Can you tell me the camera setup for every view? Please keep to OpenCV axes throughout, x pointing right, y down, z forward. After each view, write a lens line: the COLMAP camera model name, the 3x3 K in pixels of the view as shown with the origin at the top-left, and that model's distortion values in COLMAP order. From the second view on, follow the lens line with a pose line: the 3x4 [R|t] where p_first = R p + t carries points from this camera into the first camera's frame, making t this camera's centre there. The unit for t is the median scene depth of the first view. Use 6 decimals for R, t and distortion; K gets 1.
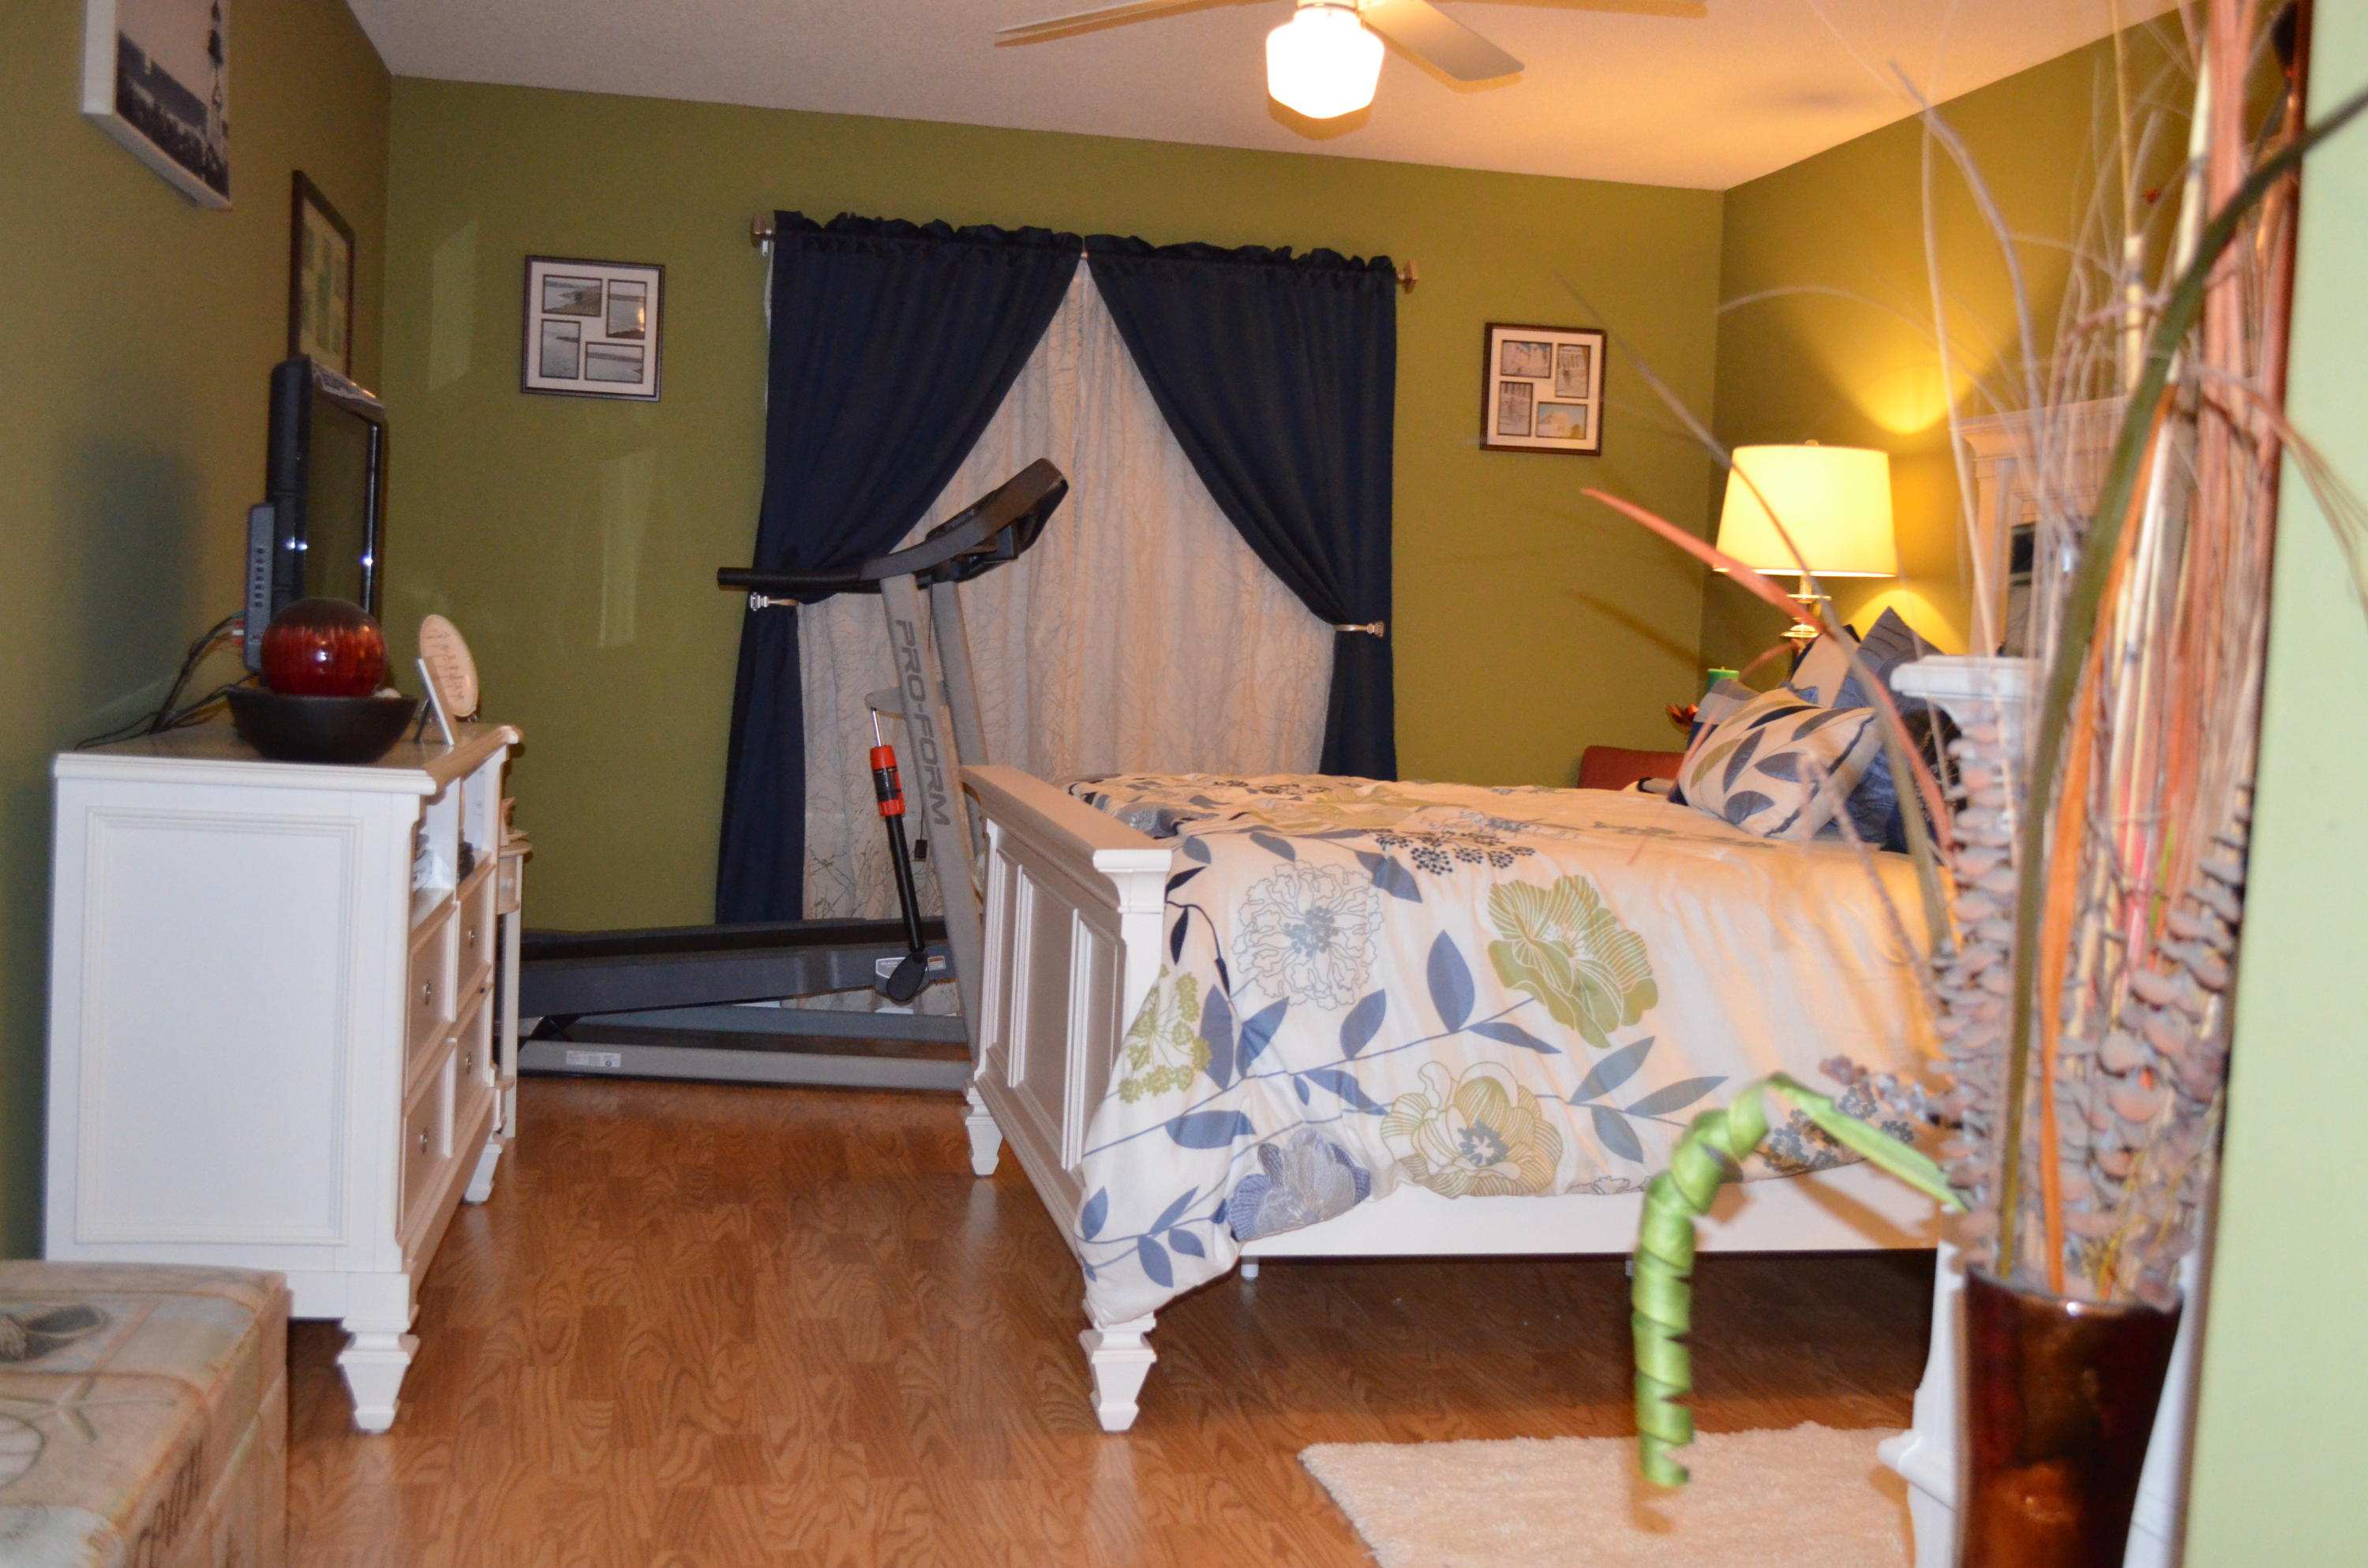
lens RADIAL K [[2390.9, 0, 1206.1], [0, 2390.9, 784.2], [0, 0, 1]] dist [-0.062066, 0.007325]
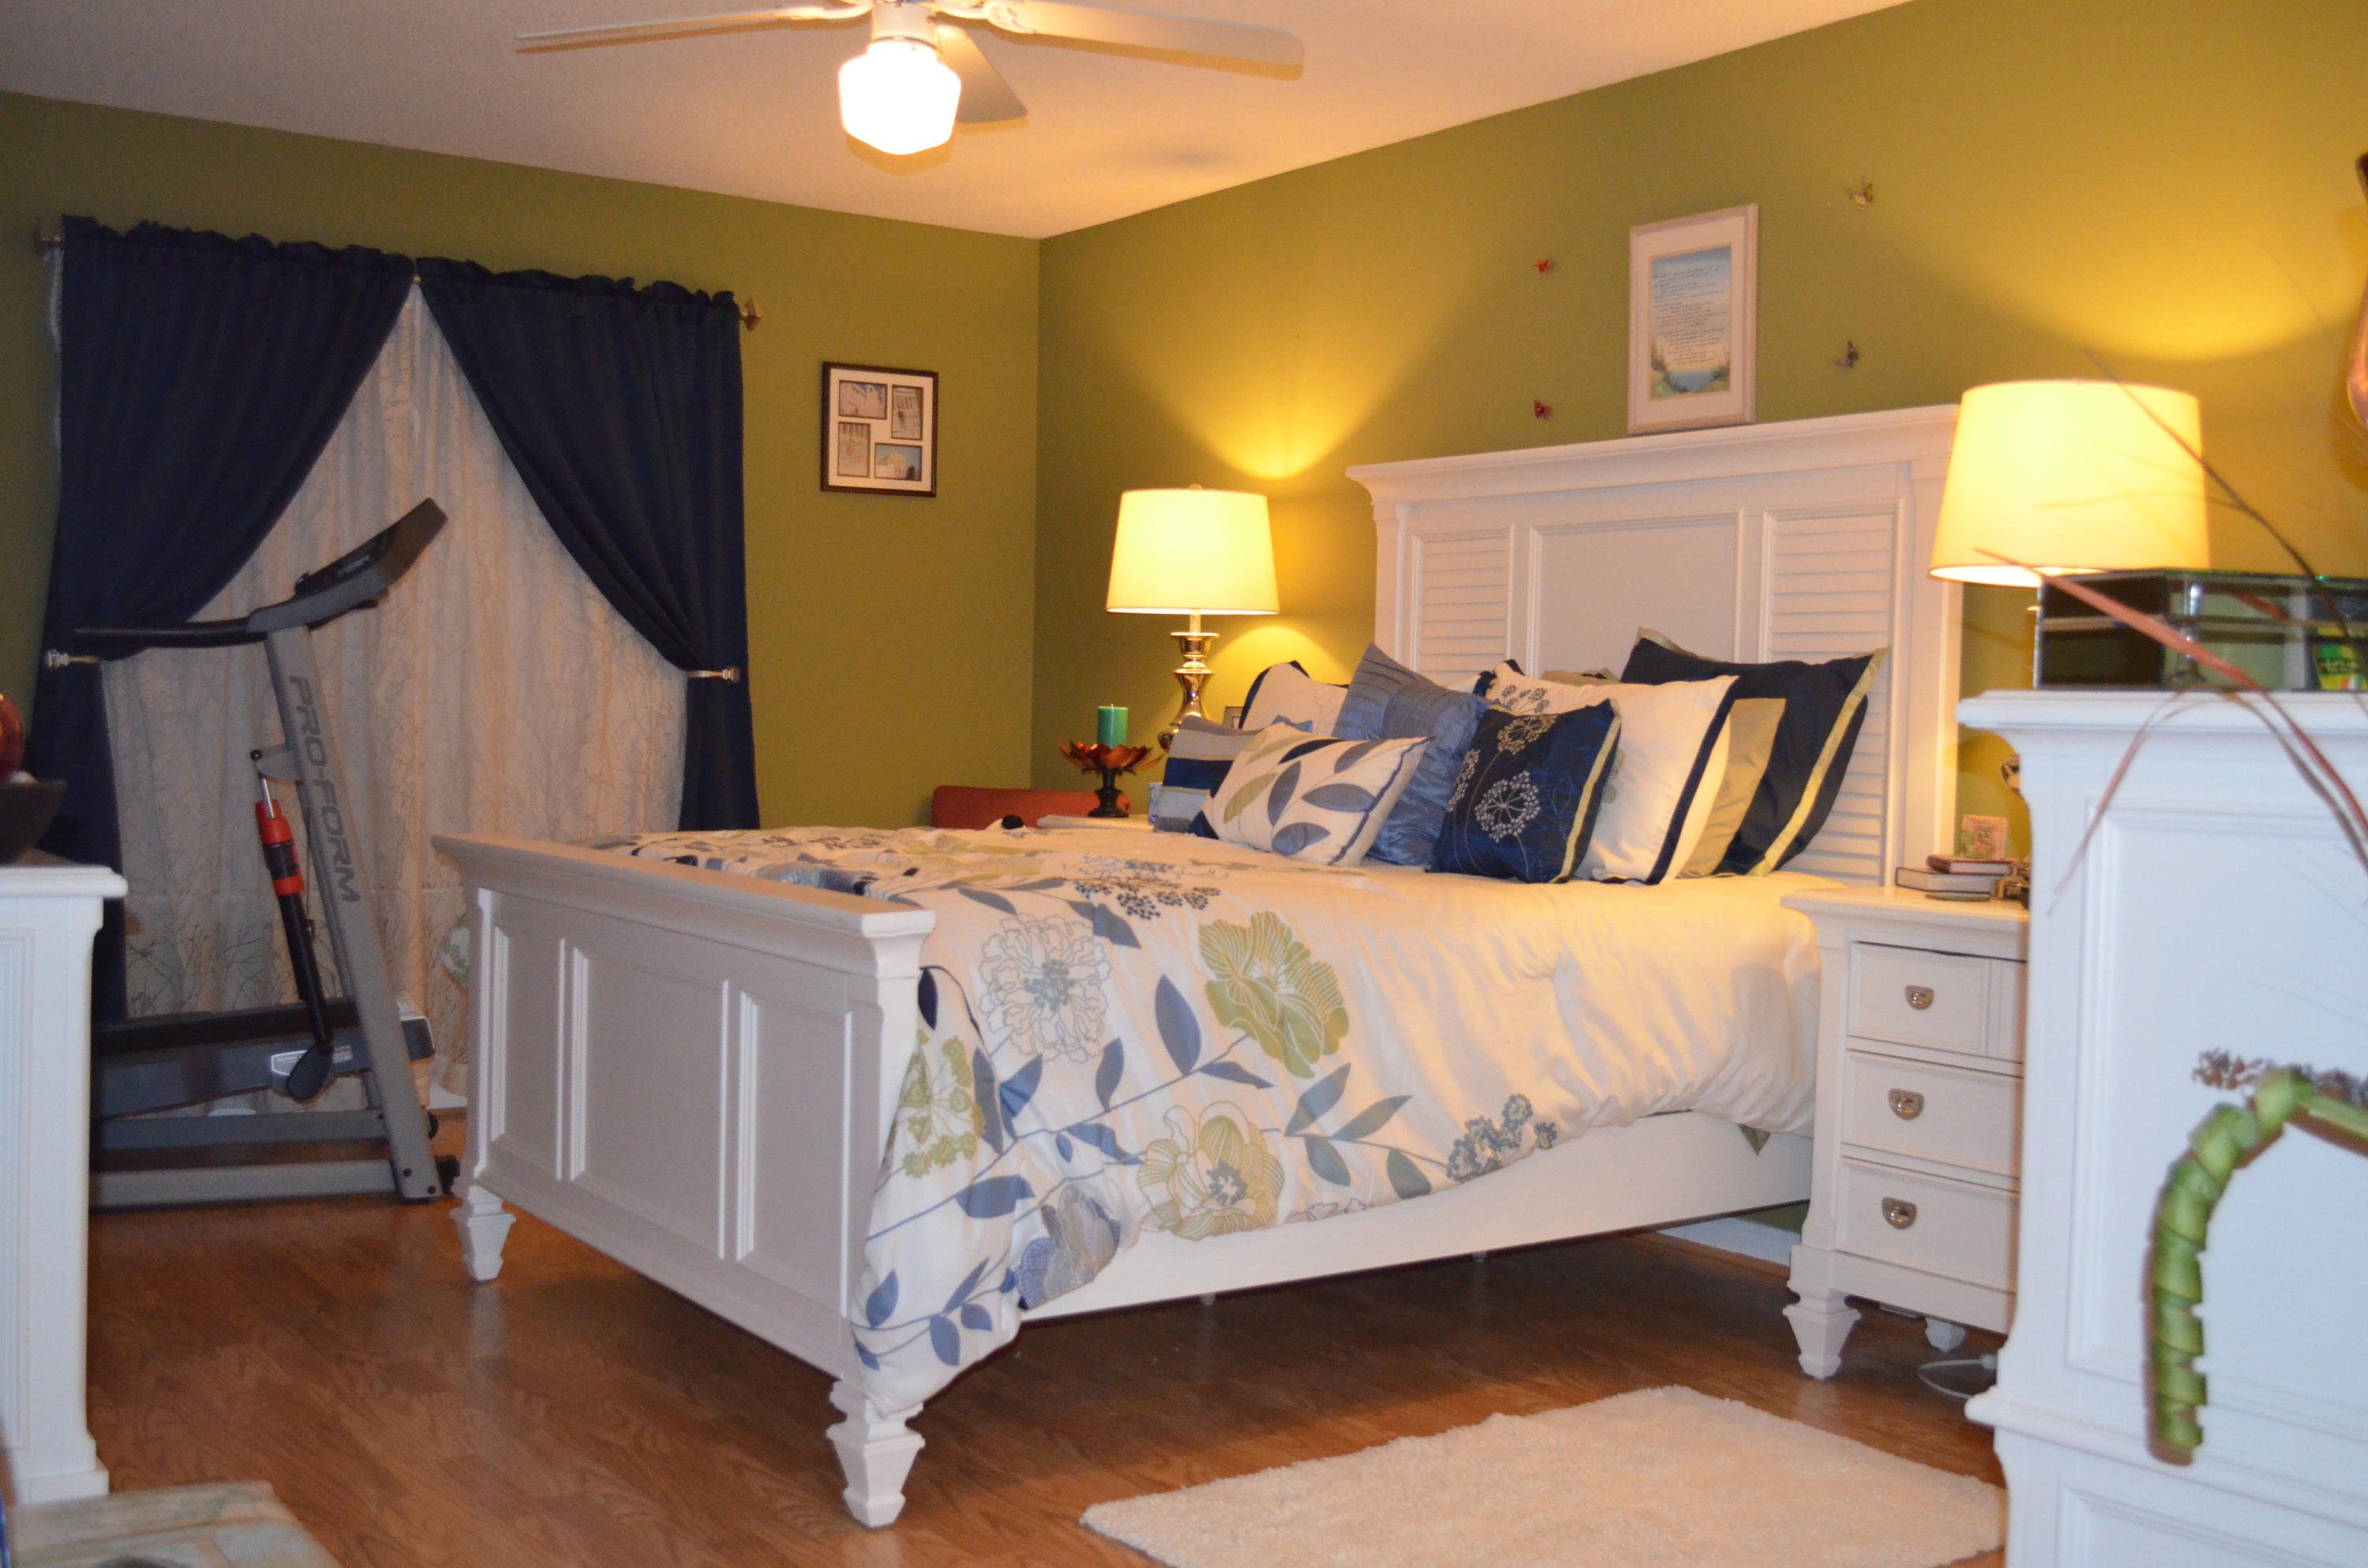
lens RADIAL K [[2390.9, 0, 1206.1], [0, 2390.9, 784.2], [0, 0, 1]] dist [-0.062066, 0.007325]
pose [[0.915074, -0.039346, 0.401362, -0.232587], [0.045576, 0.998943, -0.005984, -0.009690], [-0.400703, 0.023768, 0.915900, 0.060056]]
